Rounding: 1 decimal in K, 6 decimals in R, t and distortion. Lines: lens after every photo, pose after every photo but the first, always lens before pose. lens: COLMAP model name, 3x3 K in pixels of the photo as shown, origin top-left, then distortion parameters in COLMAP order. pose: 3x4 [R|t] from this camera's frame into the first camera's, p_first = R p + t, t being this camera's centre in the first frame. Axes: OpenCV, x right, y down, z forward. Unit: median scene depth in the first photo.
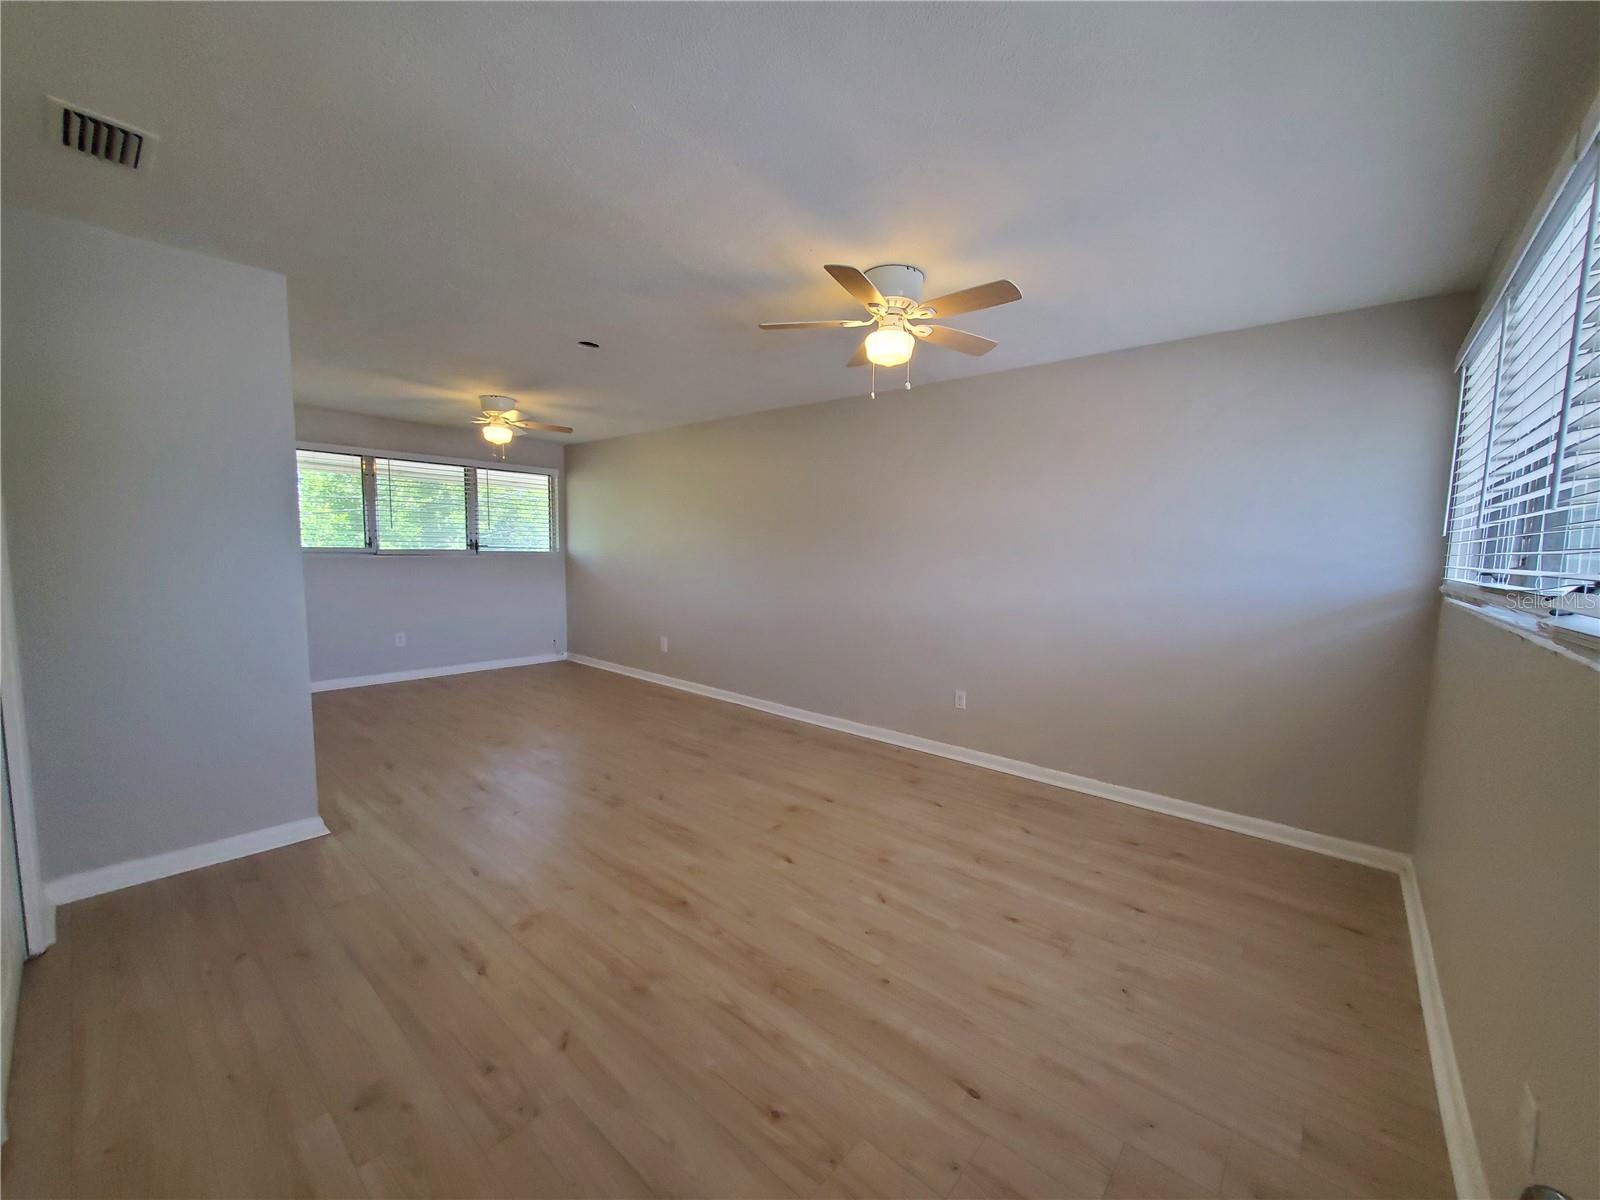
lens RADIAL K [[629.7, 0, 809.0], [0, 629.7, 606.2], [0, 0, 1]] dist [0.000877, -0.000314]
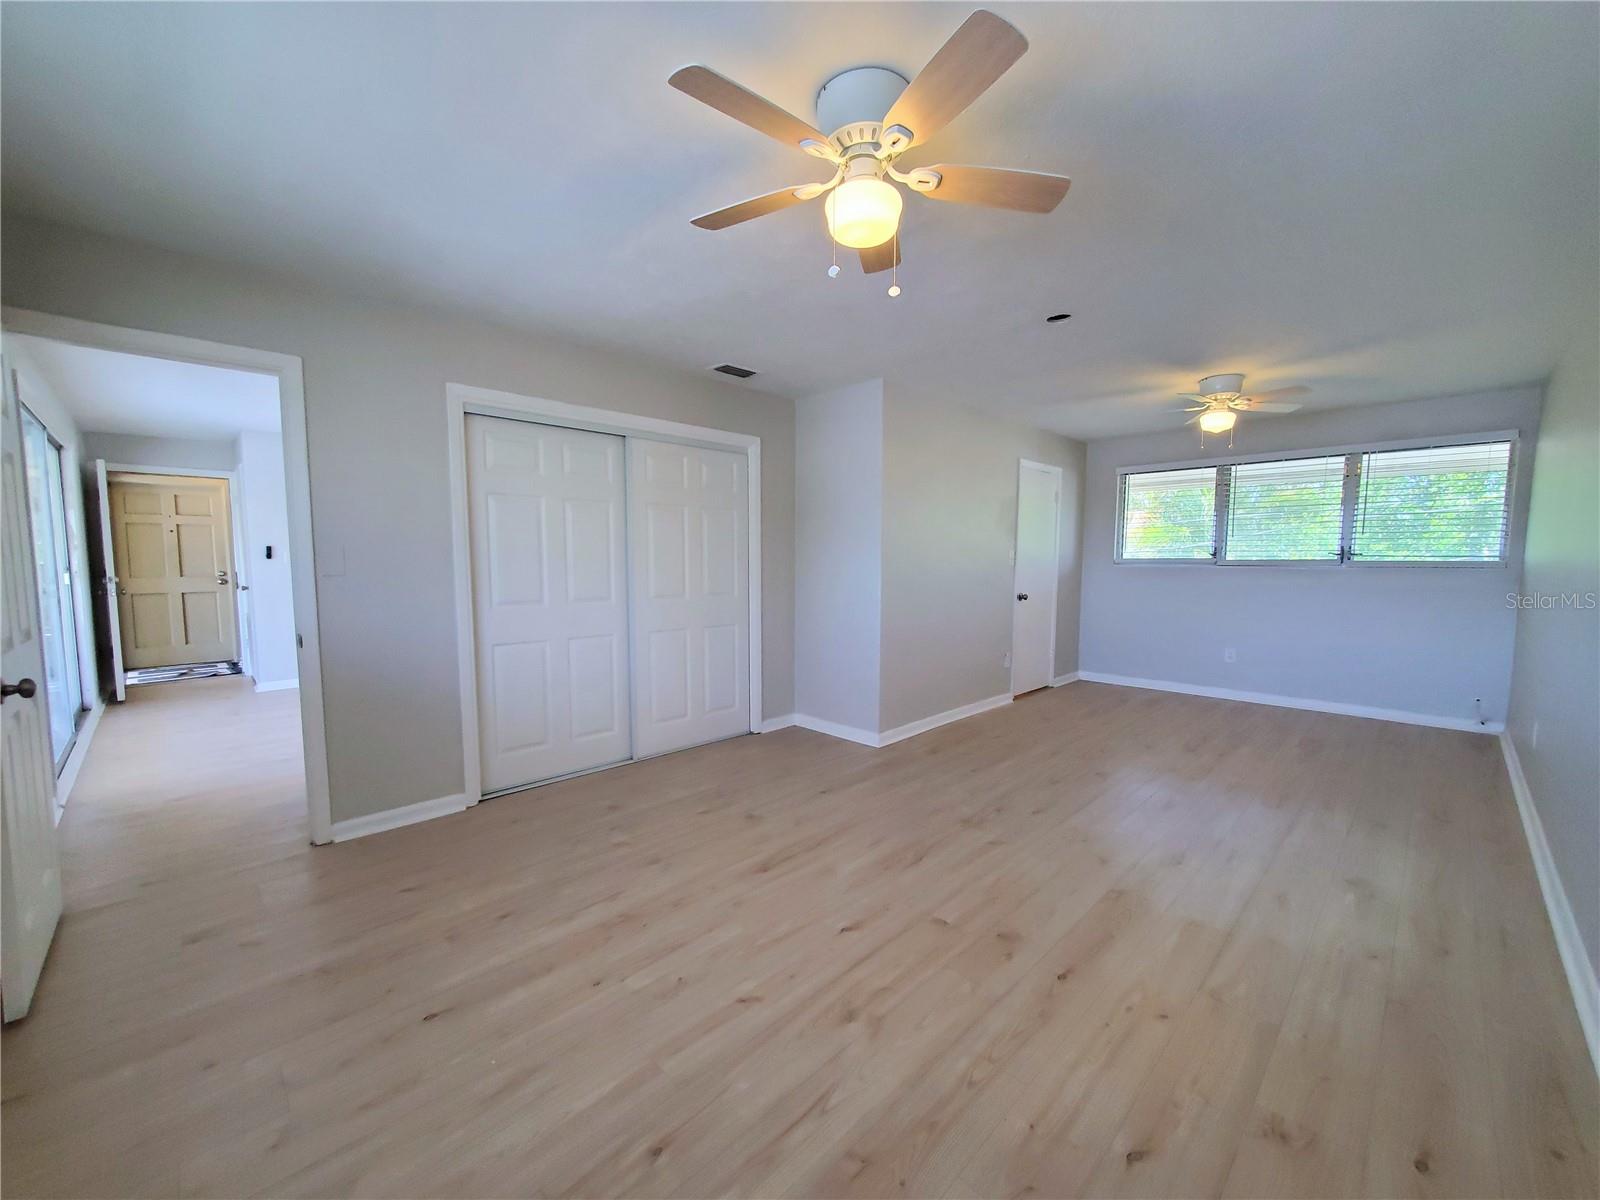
lens RADIAL K [[629.7, 0, 809.0], [0, 629.7, 606.2], [0, 0, 1]] dist [0.000877, -0.000314]
pose [[-0.073235, 0.058653, -0.995589, 0.730257], [-0.092746, 0.993543, 0.065355, -0.050787], [0.992993, 0.097123, -0.067322, 0.949548]]
